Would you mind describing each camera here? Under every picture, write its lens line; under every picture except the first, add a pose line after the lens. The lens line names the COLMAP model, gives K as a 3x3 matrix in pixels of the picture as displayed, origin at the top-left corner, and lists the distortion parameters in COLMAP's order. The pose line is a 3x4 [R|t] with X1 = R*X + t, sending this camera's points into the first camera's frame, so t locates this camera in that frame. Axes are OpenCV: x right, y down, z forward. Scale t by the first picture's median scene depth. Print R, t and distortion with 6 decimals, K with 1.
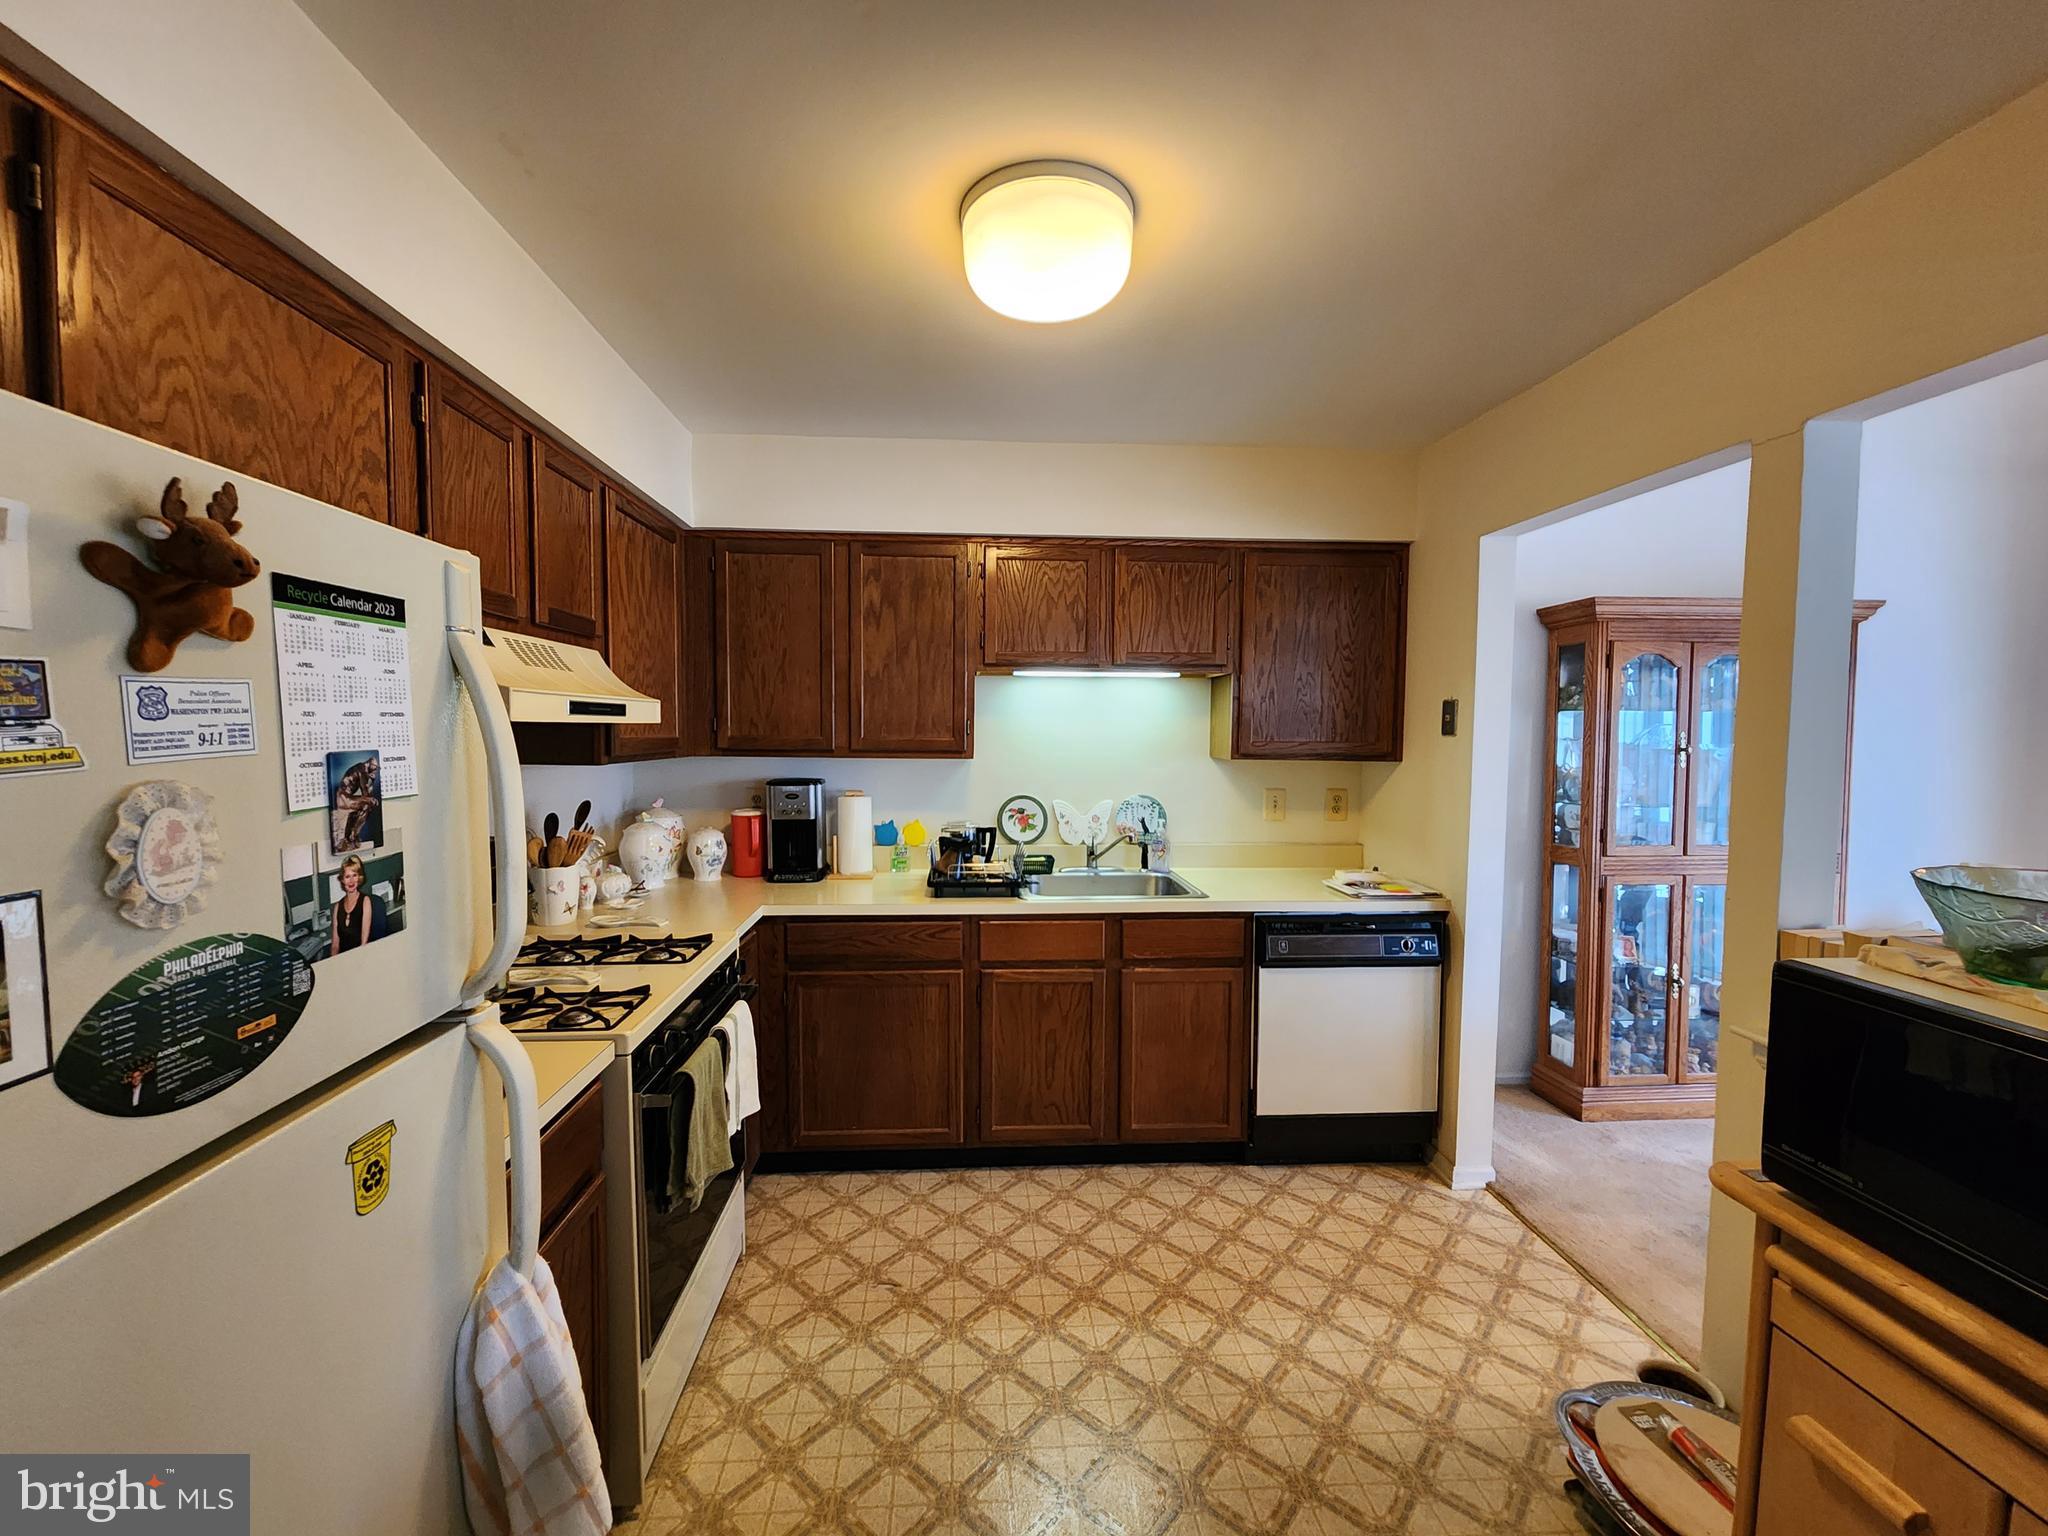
lens RADIAL K [[844.6, 0, 1007.8], [0, 844.6, 782.7], [0, 0, 1]] dist [0.003528, -0.001684]
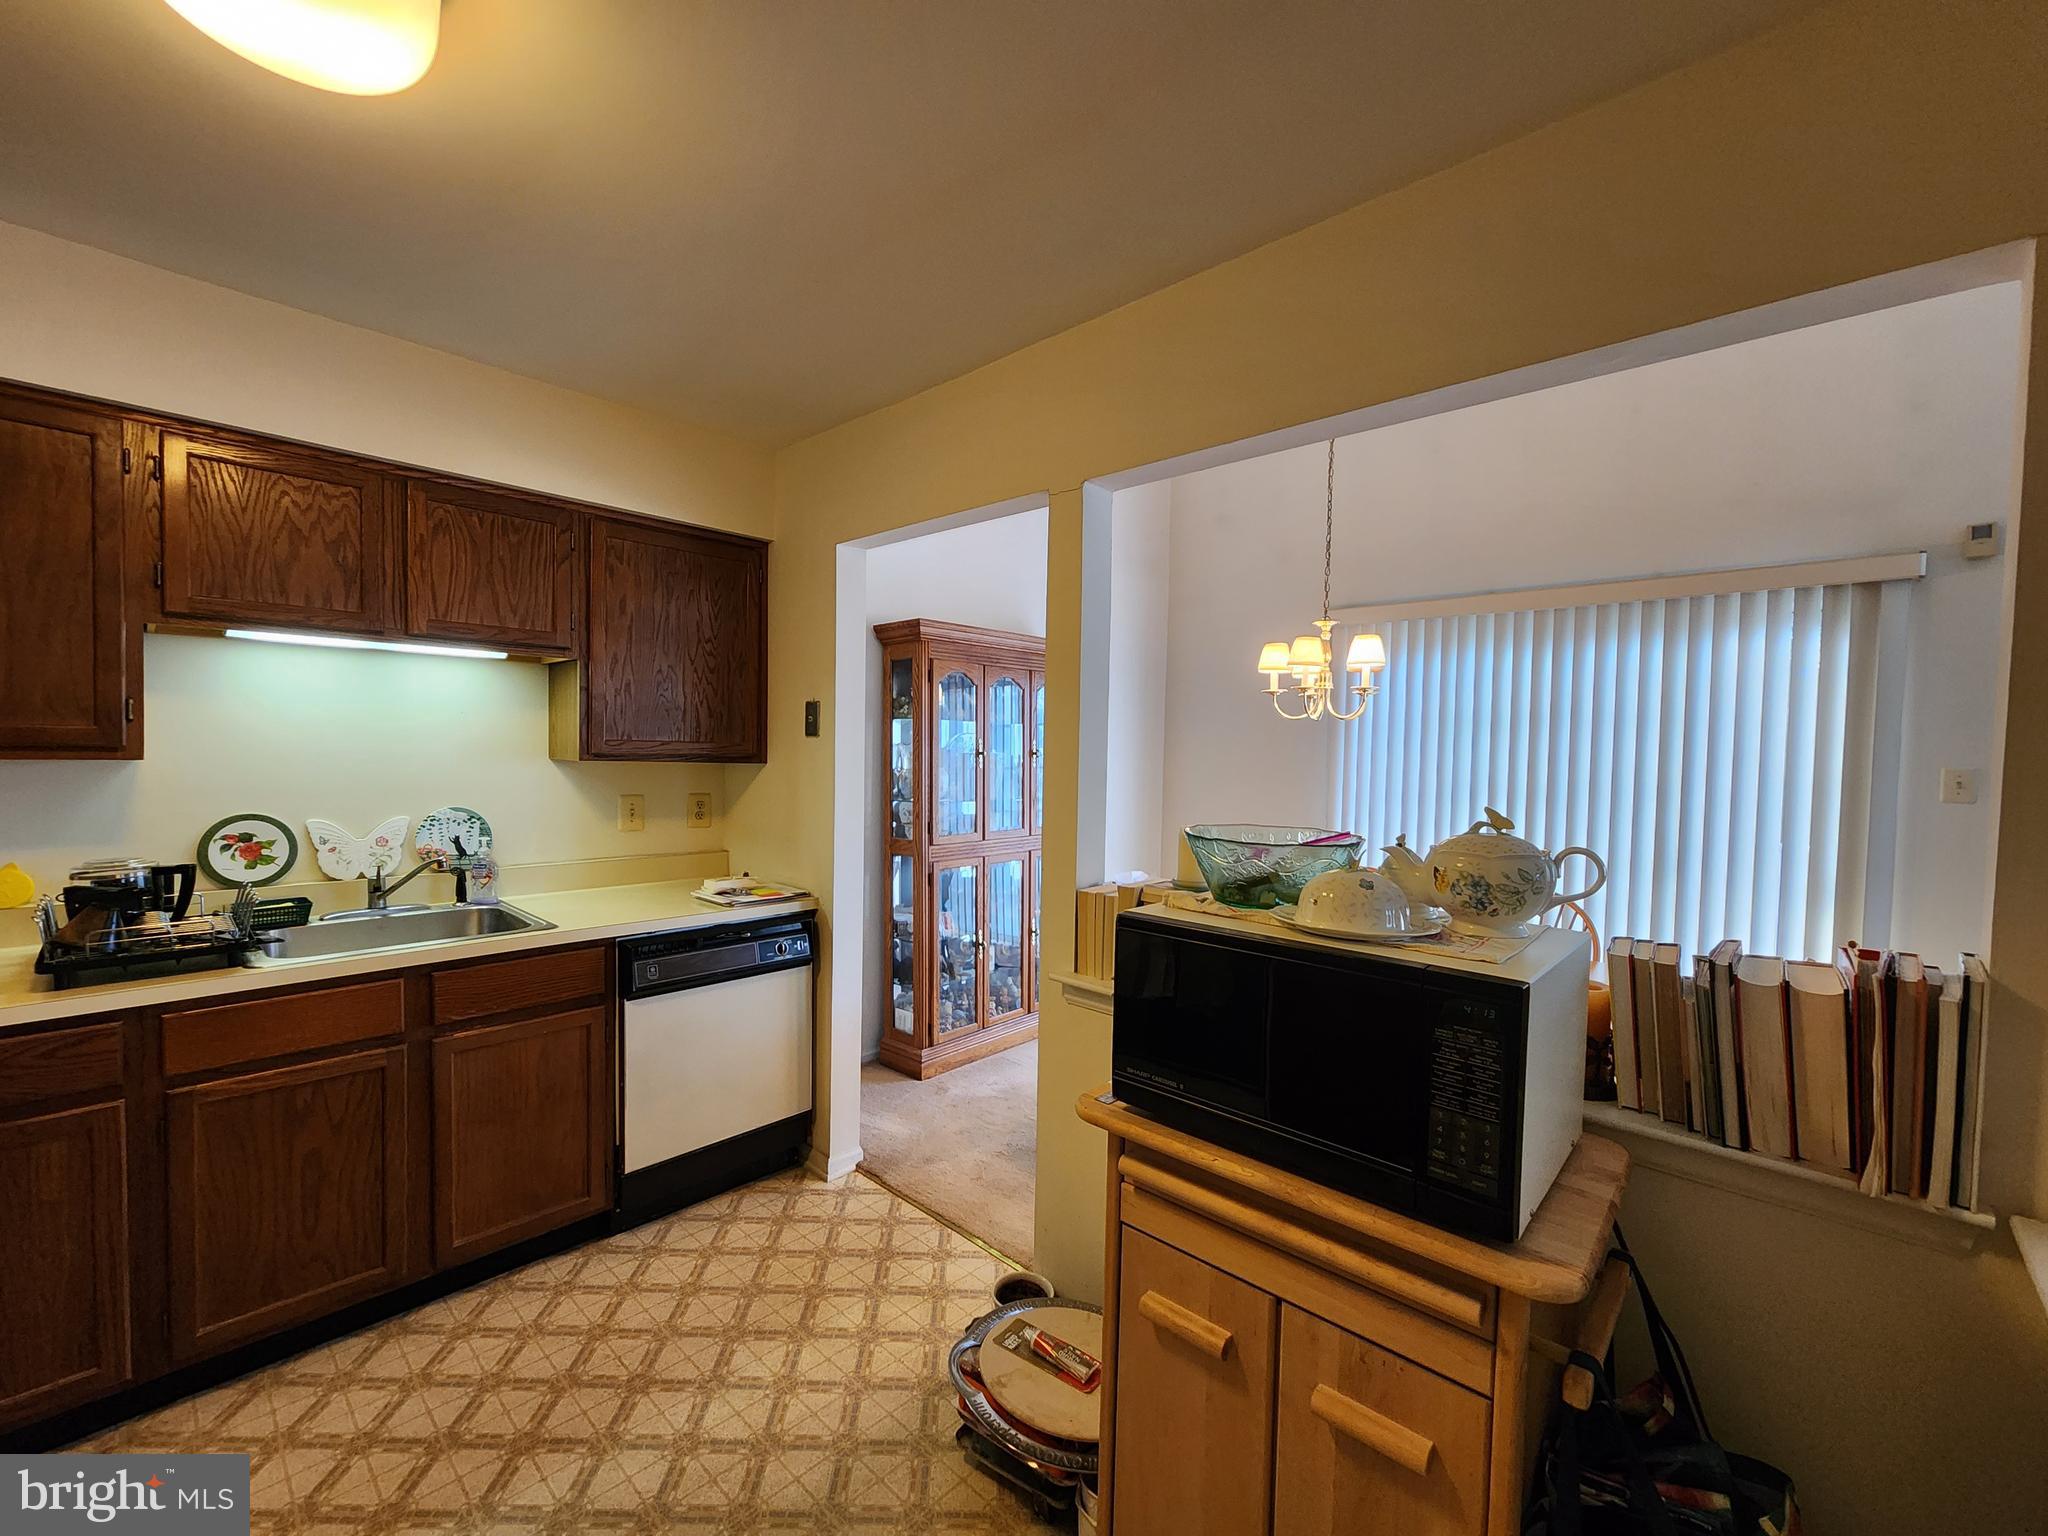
lens RADIAL K [[844.6, 0, 1013.5], [0, 844.6, 779.9], [0, 0, 1]] dist [0.003528, -0.001684]
pose [[0.727629, -0.016327, 0.685777, -0.000669], [0.029351, 0.999542, -0.007346, 0.012156], [-0.685343, 0.025473, 0.727775, 0.097098]]
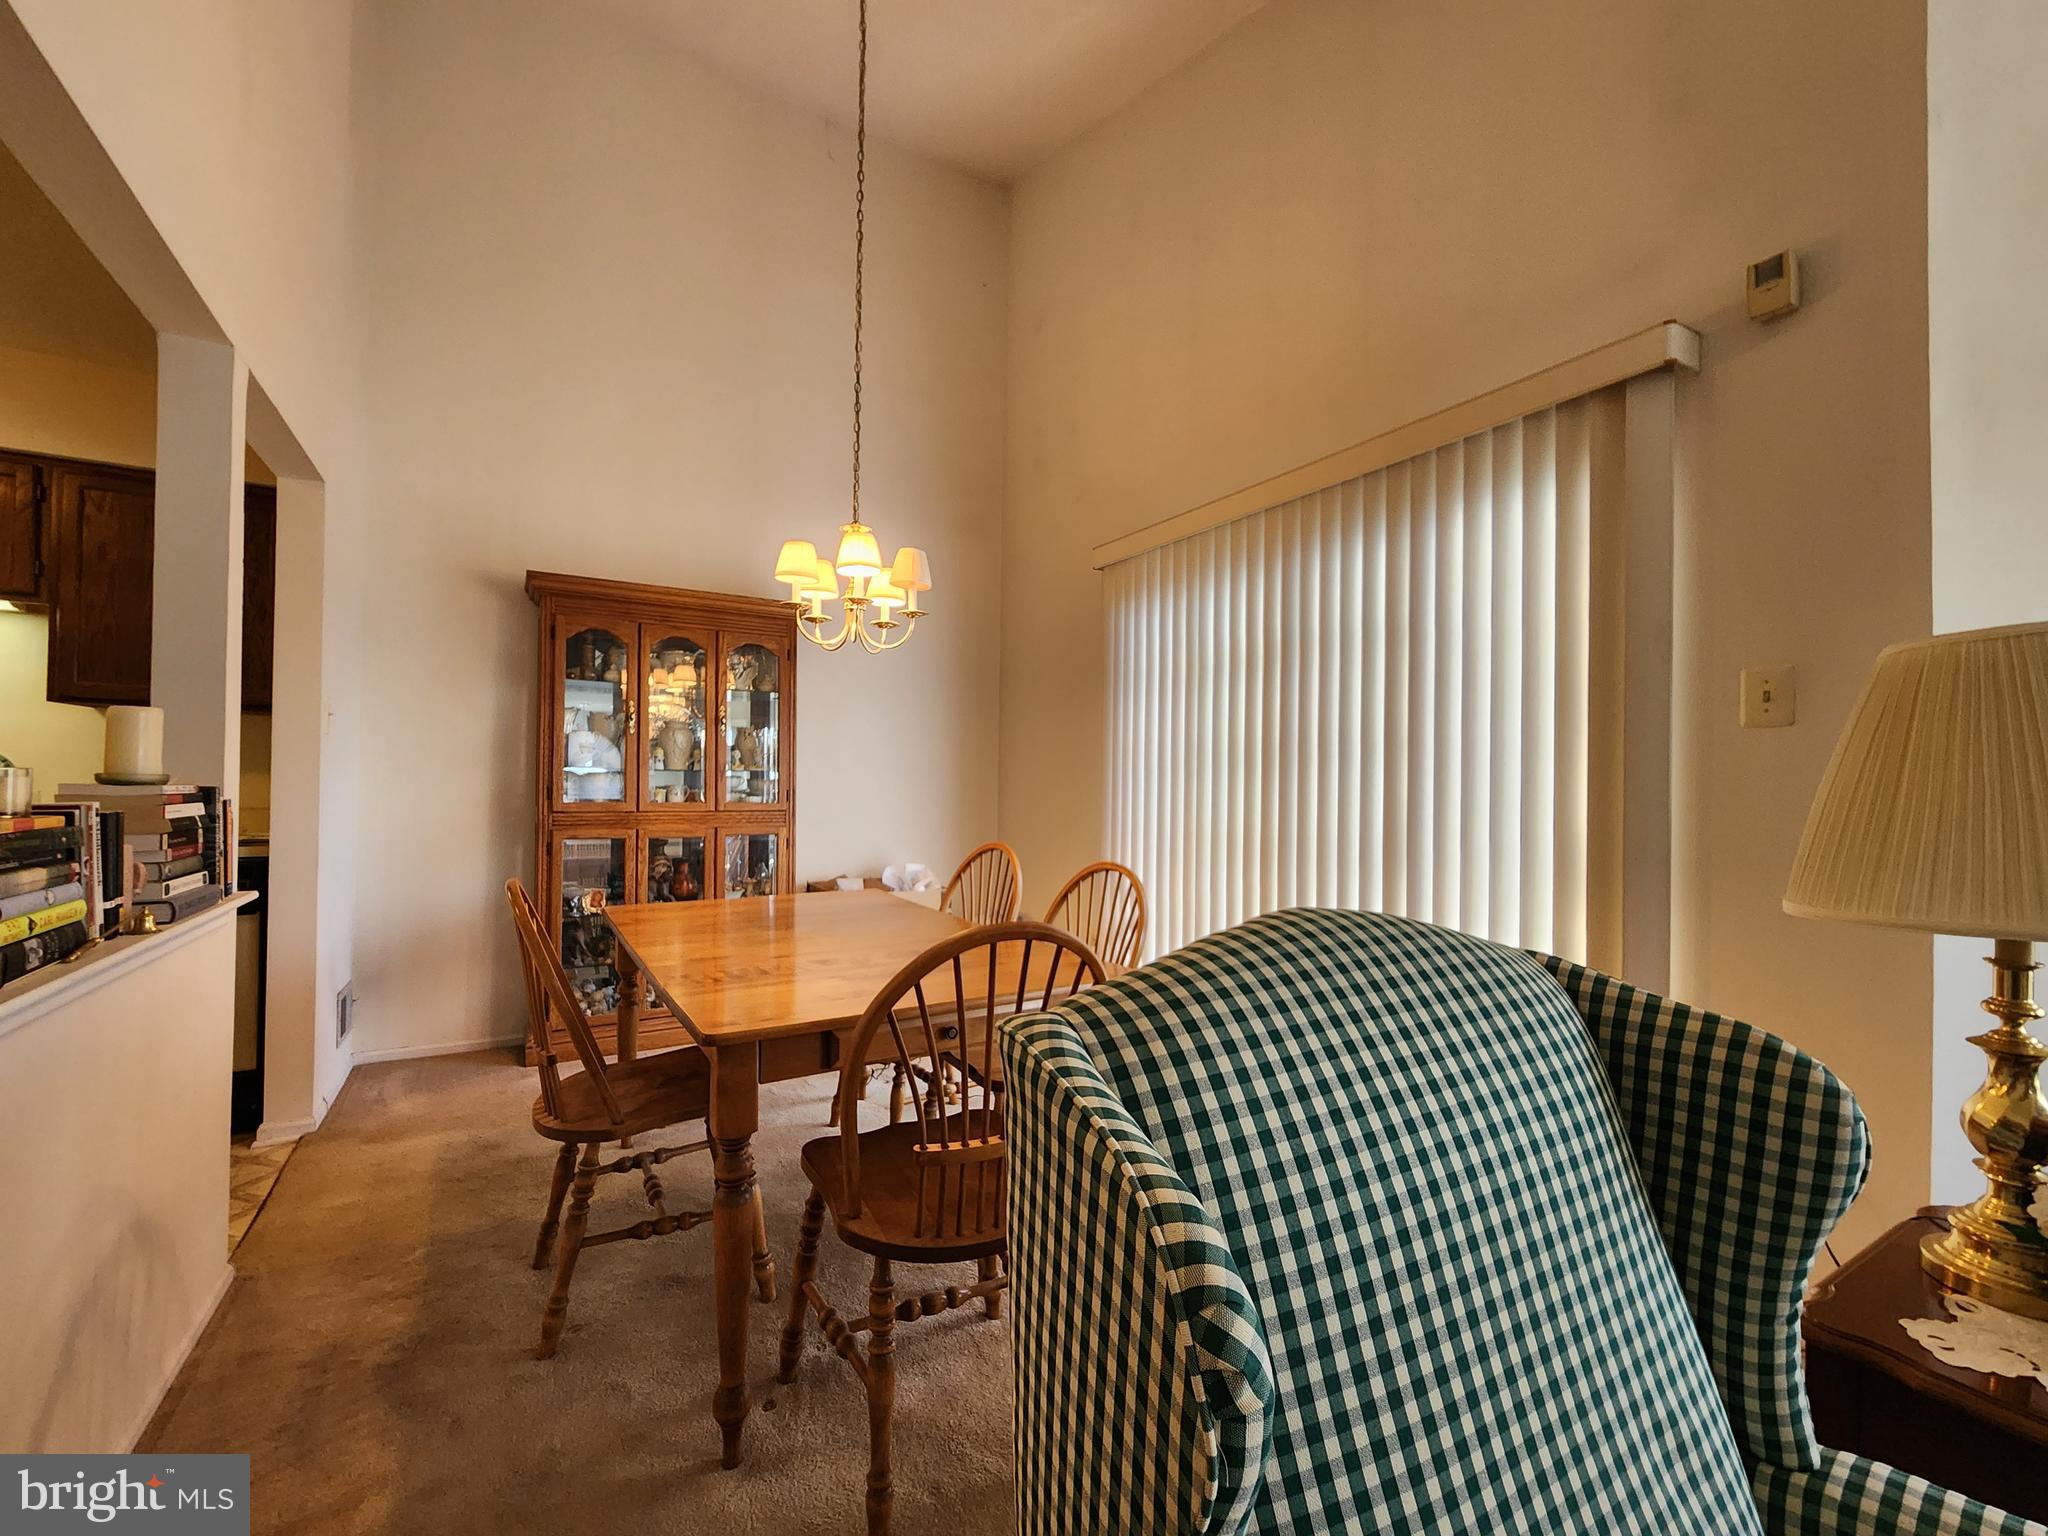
lens RADIAL K [[844.6, 0, 1019.2], [0, 844.6, 780.5], [0, 0, 1]] dist [0.003528, -0.001684]
pose [[0.889630, 0.012546, 0.456510, 0.864142], [0.018122, 0.997865, -0.062738, 0.146018], [-0.456323, 0.064087, 0.887504, -0.267129]]
